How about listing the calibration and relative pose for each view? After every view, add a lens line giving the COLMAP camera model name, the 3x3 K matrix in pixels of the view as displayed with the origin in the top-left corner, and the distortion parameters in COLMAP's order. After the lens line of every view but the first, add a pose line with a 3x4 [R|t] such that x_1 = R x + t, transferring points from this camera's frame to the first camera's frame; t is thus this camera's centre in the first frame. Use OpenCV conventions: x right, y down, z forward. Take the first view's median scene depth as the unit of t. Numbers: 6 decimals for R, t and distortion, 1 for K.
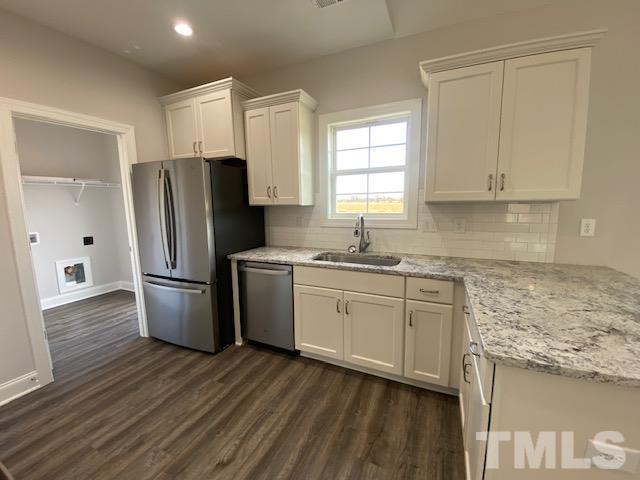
lens RADIAL K [[258.1, 0, 320.0], [0, 258.1, 240.0], [0, 0, 1]] dist [0.000064, -0.000054]
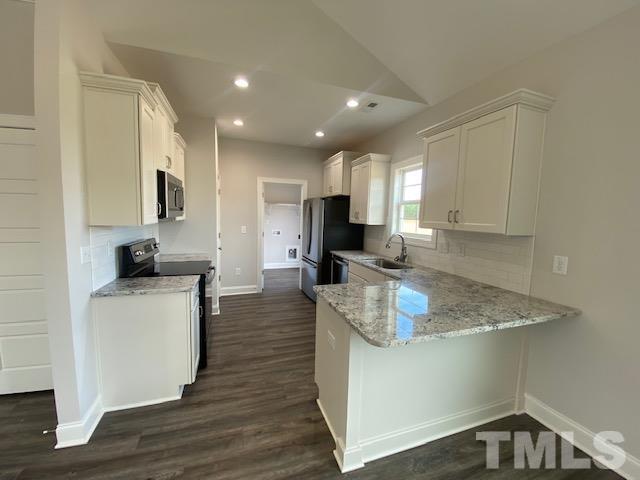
lens RADIAL K [[255.8, 0, 320.0], [0, 255.8, 240.0], [0, 0, 1]] dist [0.001109, 0.000033]
pose [[0.684060, 0.099456, -0.722613, 0.826715], [-0.134089, 0.990924, 0.009450, -0.021398], [0.716995, 0.090430, 0.691188, -0.249505]]
